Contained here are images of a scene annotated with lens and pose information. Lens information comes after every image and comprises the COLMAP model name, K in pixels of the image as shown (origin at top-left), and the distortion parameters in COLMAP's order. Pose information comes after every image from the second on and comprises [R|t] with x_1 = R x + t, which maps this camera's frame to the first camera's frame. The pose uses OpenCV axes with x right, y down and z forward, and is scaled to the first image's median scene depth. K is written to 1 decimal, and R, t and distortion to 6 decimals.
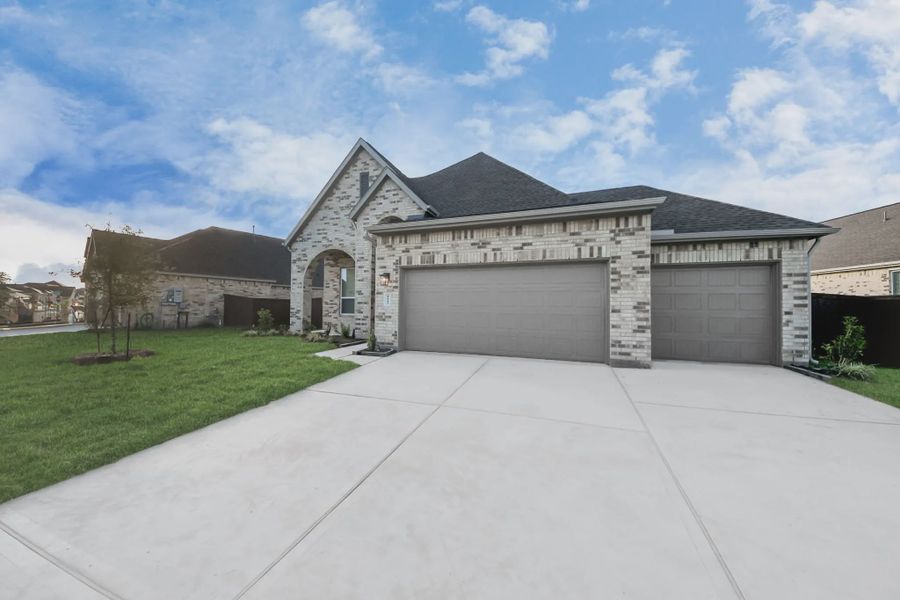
lens RADIAL K [[335.8, 0, 456.7], [0, 335.8, 294.7], [0, 0, 1]] dist [-0.000852, -0.000407]
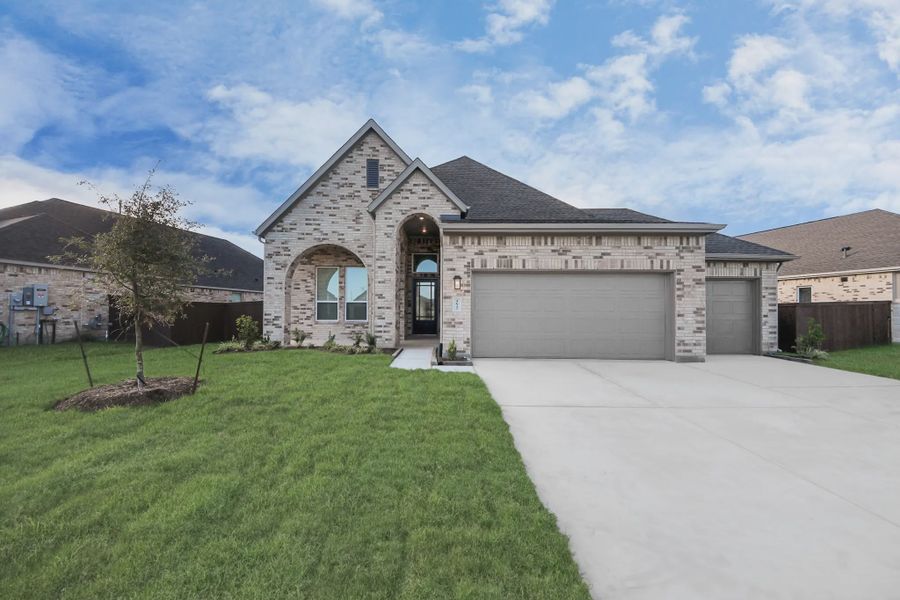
lens RADIAL K [[335.8, 0, 448.3], [0, 335.8, 304.4], [0, 0, 1]] dist [-0.000852, -0.000407]
pose [[0.933996, 0.005401, 0.357242, -0.568365], [-0.011065, 0.999843, 0.013813, 0.002059], [-0.357112, -0.016854, 0.933910, 0.145144]]
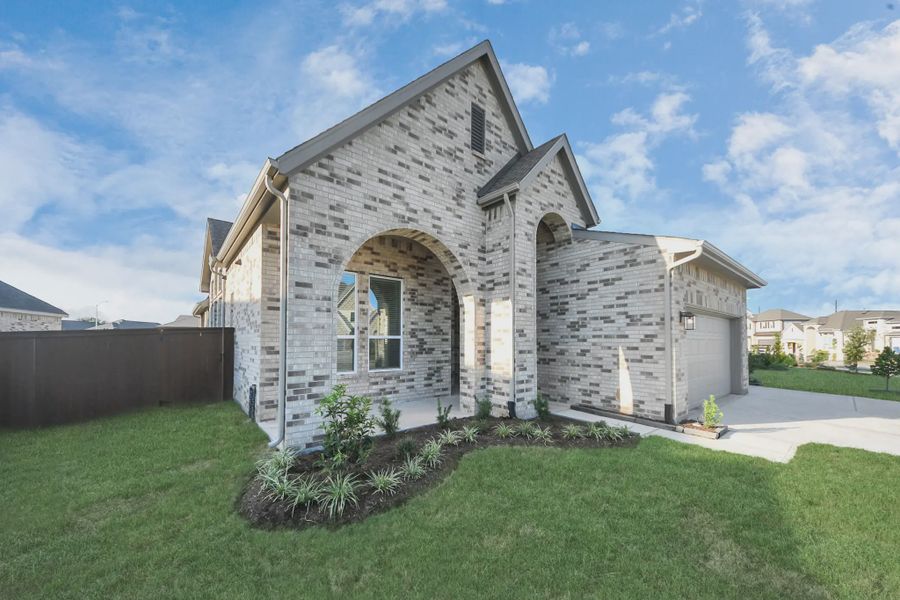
lens RADIAL K [[335.8, 0, 448.2], [0, 335.8, 329.5], [0, 0, 1]] dist [-0.000852, -0.000407]
pose [[0.500732, 0.018982, 0.865394, -1.066648], [-0.034086, 0.999416, -0.002198, -0.008553], [-0.864931, -0.028397, 0.501087, 1.079561]]
